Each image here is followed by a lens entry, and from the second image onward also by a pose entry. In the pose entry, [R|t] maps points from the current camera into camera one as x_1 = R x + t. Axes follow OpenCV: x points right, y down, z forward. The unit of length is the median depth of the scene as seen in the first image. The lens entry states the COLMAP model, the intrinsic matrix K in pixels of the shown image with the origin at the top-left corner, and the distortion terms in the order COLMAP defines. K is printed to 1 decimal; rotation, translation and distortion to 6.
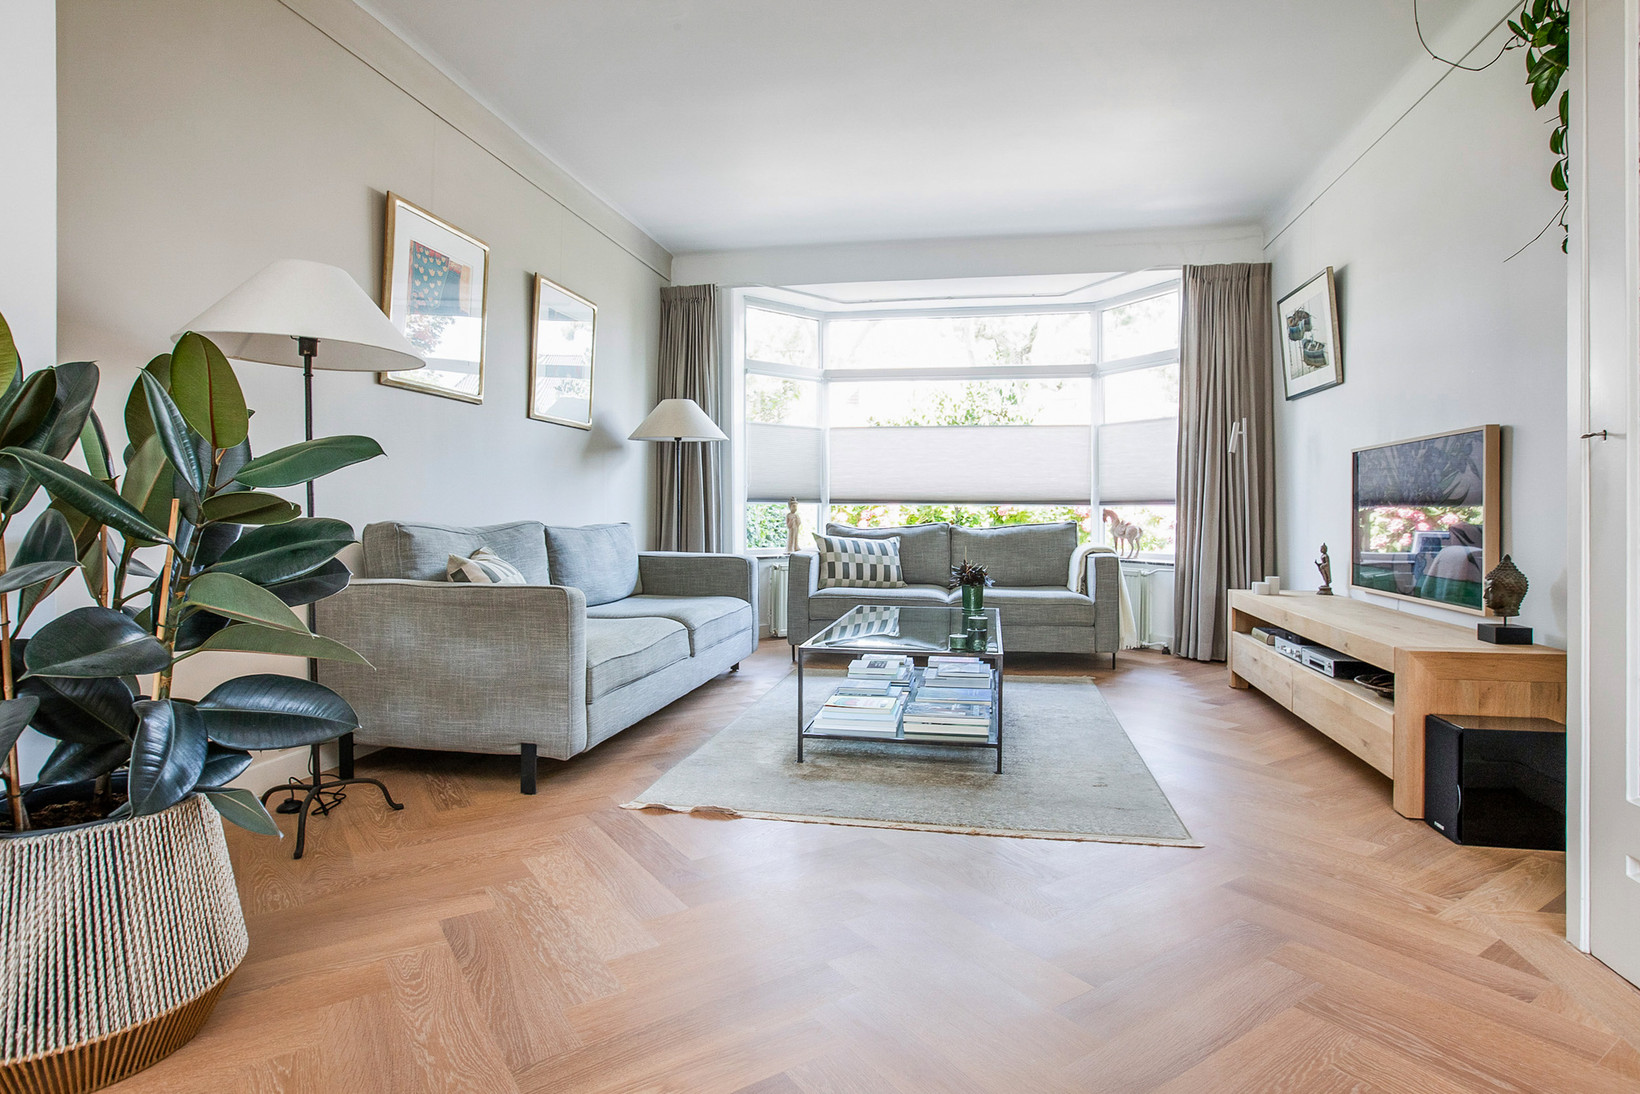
lens RADIAL K [[840.2, 0, 812.7], [0, 840.2, 514.3], [0, 0, 1]] dist [-0.029261, 0.013067]
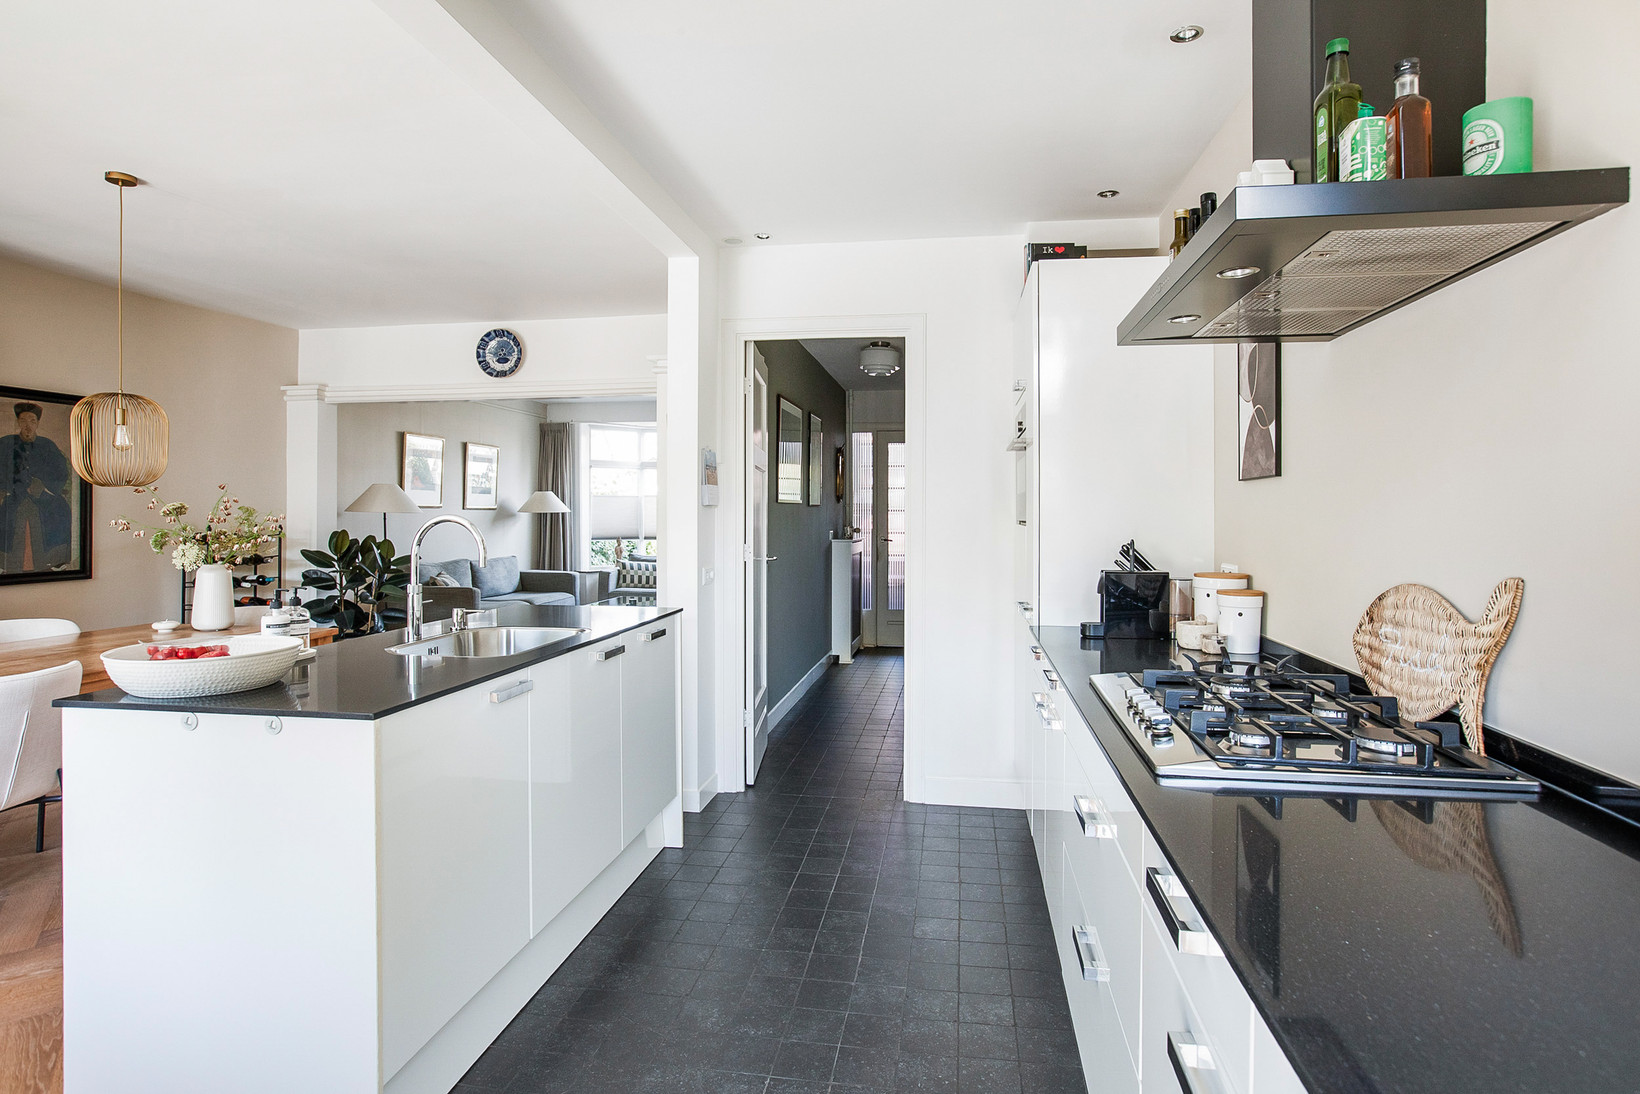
lens RADIAL K [[865.9, 0, 818.1], [0, 865.9, 520.2], [0, 0, 1]] dist [-0.023453, 0.002604]
pose [[0.999219, -0.002799, 0.039421, 0.438236], [0.002515, 0.999971, 0.007239, -0.092150], [-0.039440, -0.007134, 0.999196, -1.132743]]
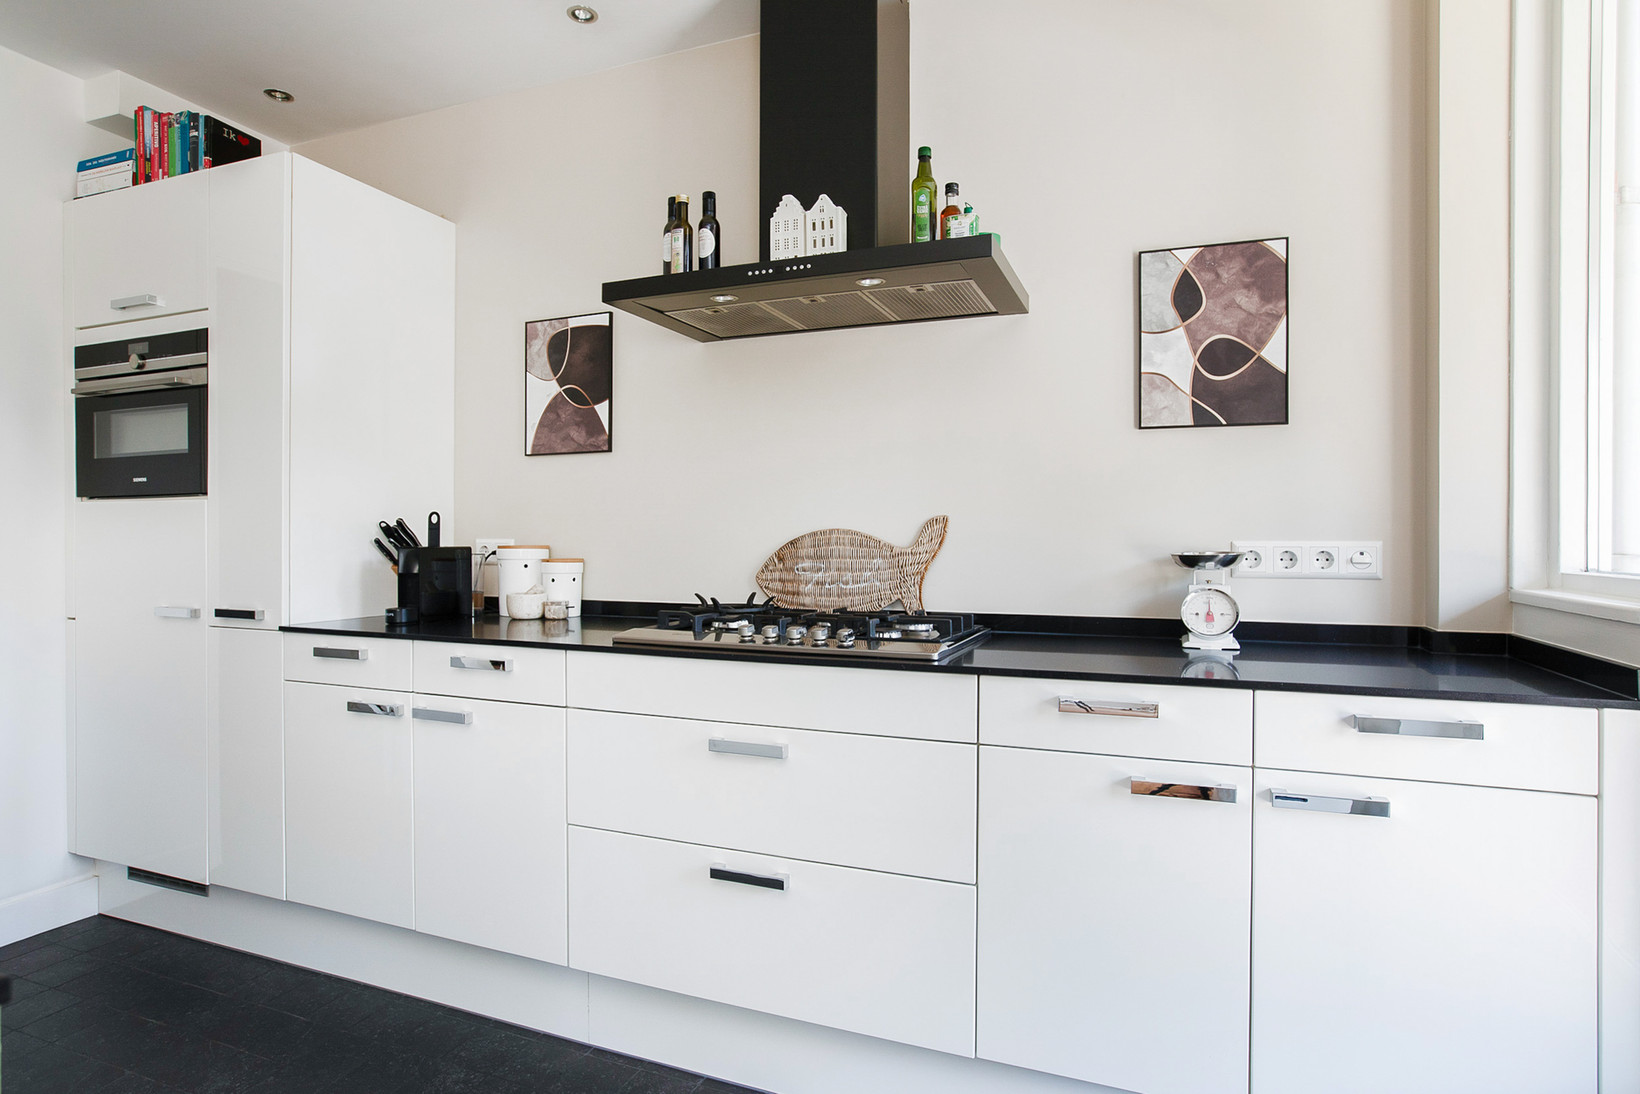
lens RADIAL K [[865.9, 0, 822.7], [0, 865.9, 533.8], [0, 0, 1]] dist [-0.023453, 0.002604]
pose [[0.175090, -0.001915, 0.984550, 0.201046], [-0.000784, 0.999998, 0.002084, -0.062244], [-0.984552, -0.001137, 0.175088, -0.885757]]
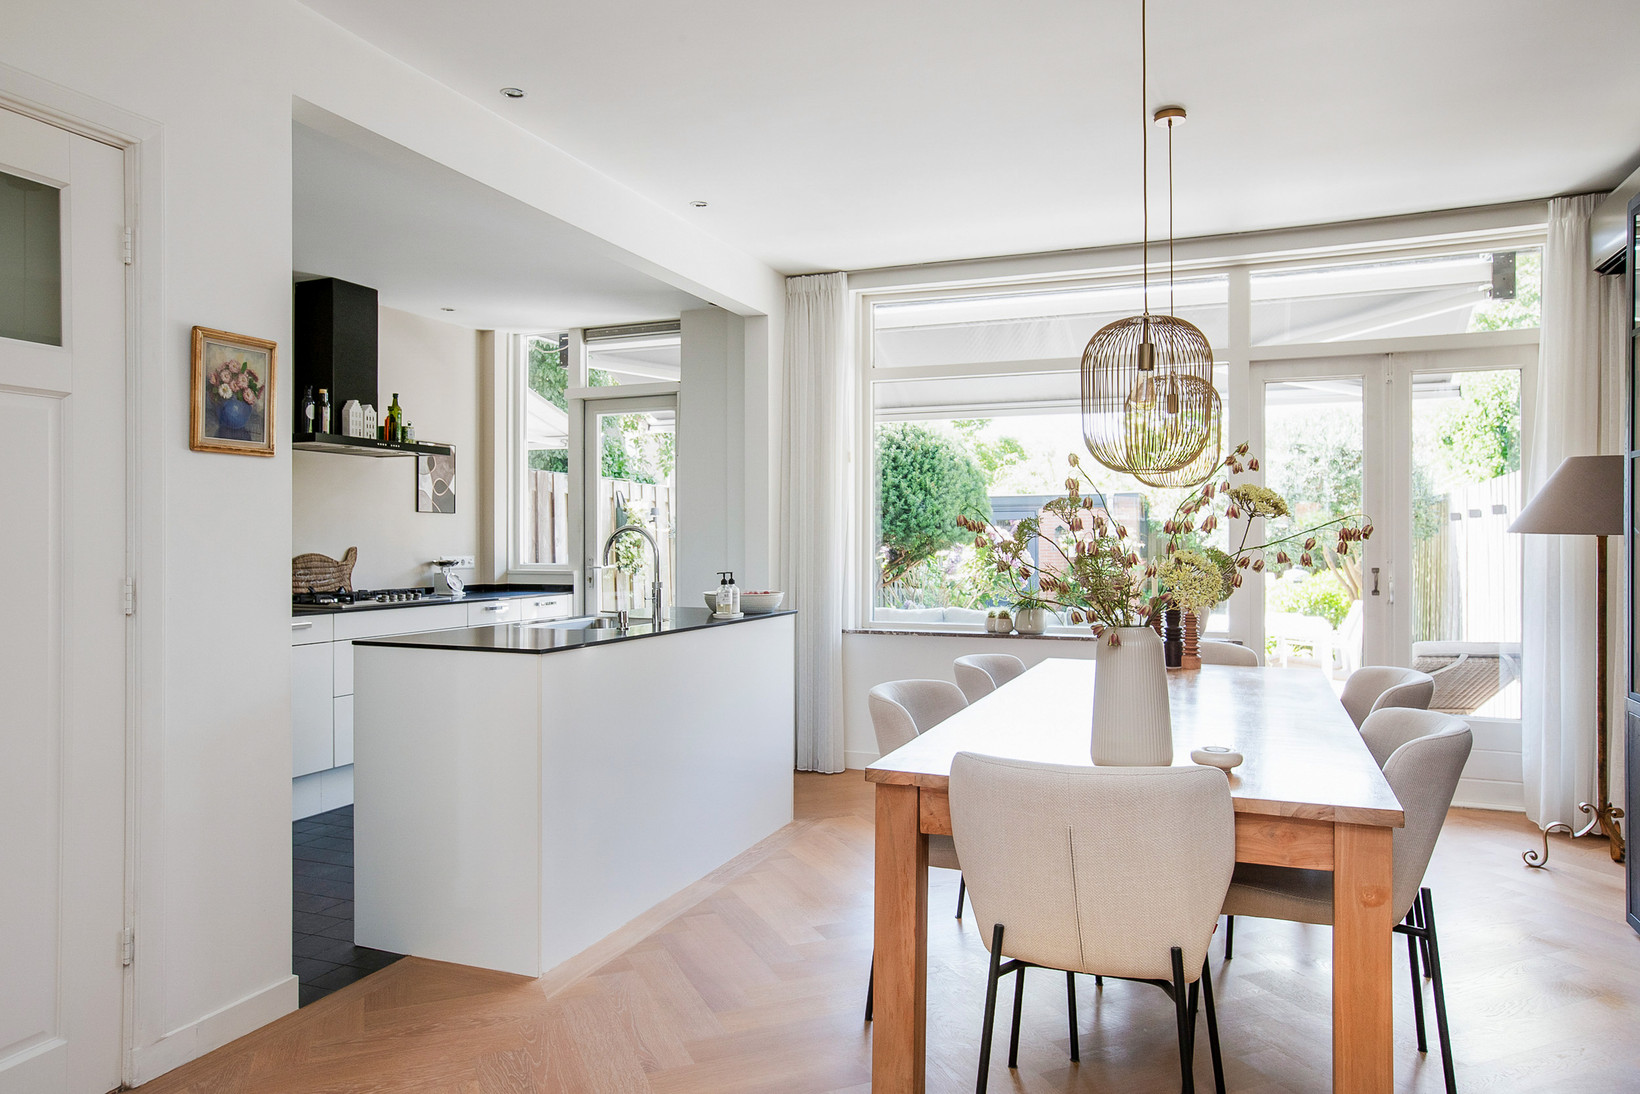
lens RADIAL K [[1076.9, 0, 815.1], [0, 1076.9, 530.3], [0, 0, 1]] dist [-0.035343, 0.042818]
pose [[-0.981774, -0.001415, 0.190047, -0.086293], [-0.003390, 0.999944, -0.010062, -0.079210], [-0.190022, -0.010523, -0.981723, 0.250138]]
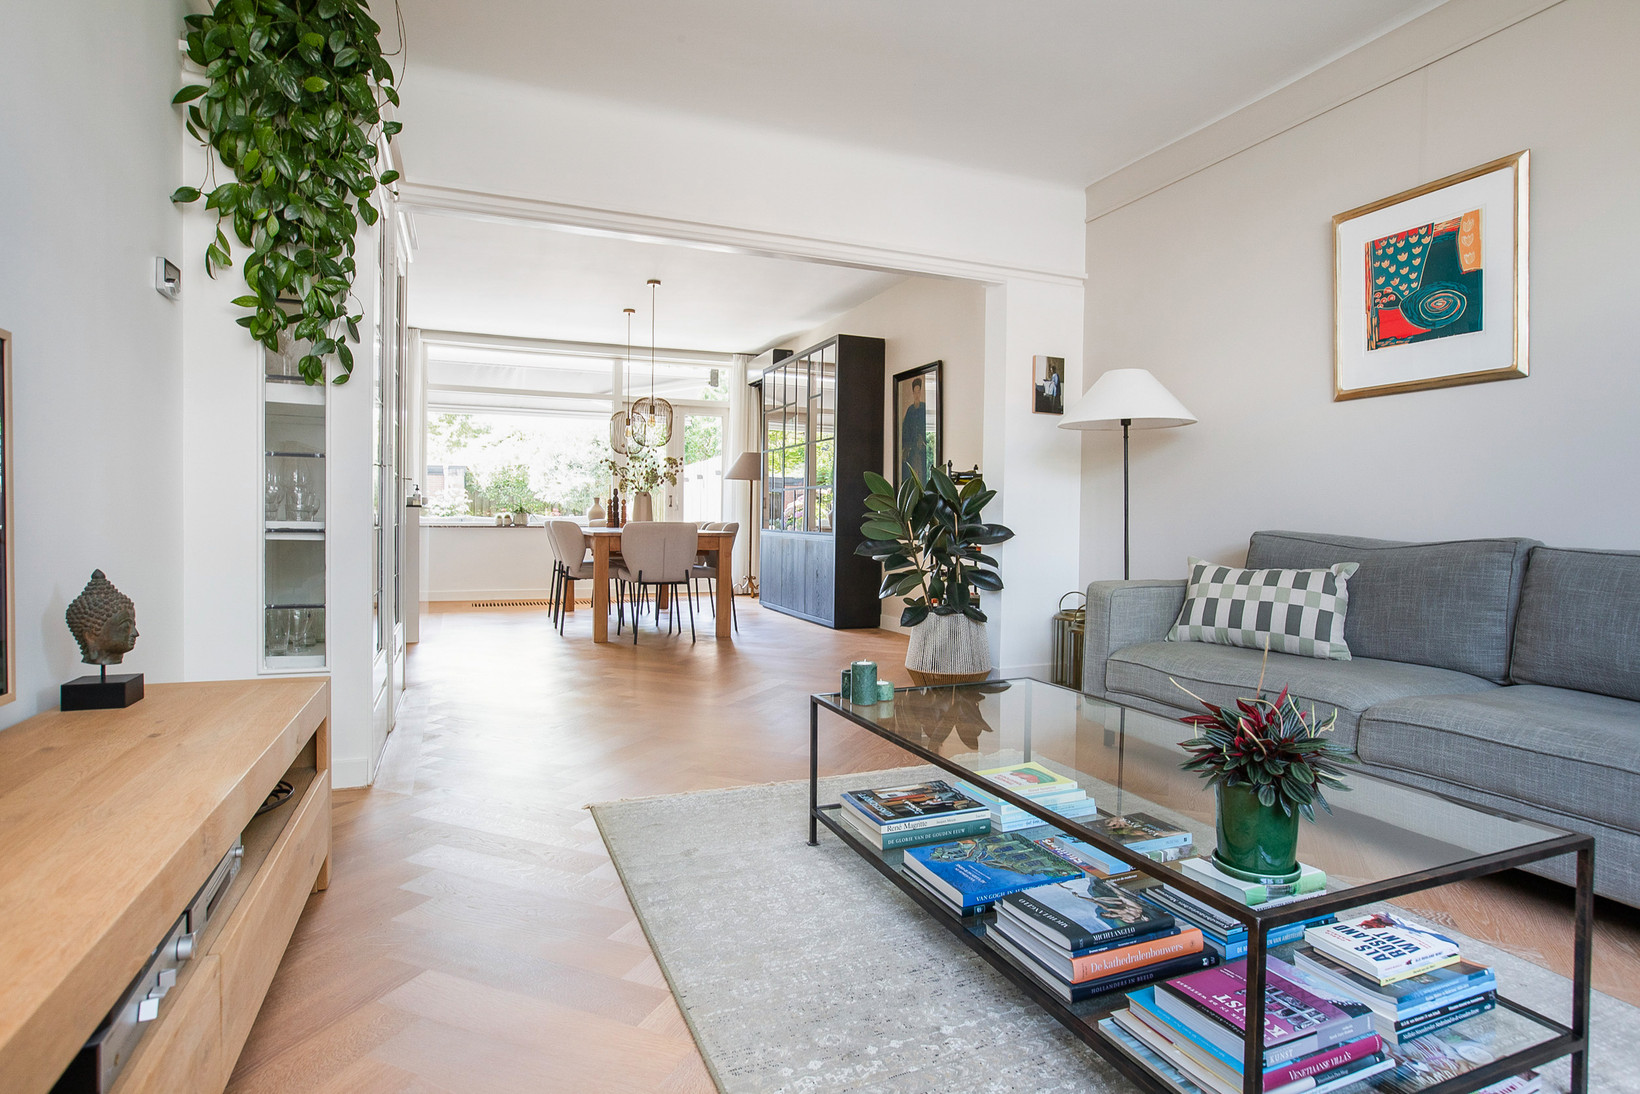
lens RADIAL K [[865.9, 0, 820.7], [0, 865.9, 530.5], [0, 0, 1]] dist [-0.023453, 0.002604]
pose [[-0.835038, -0.002374, -0.550187, 0.405121], [-0.011743, 0.999840, 0.013509, -0.000651], [0.550066, 0.017742, -0.834932, 1.011607]]
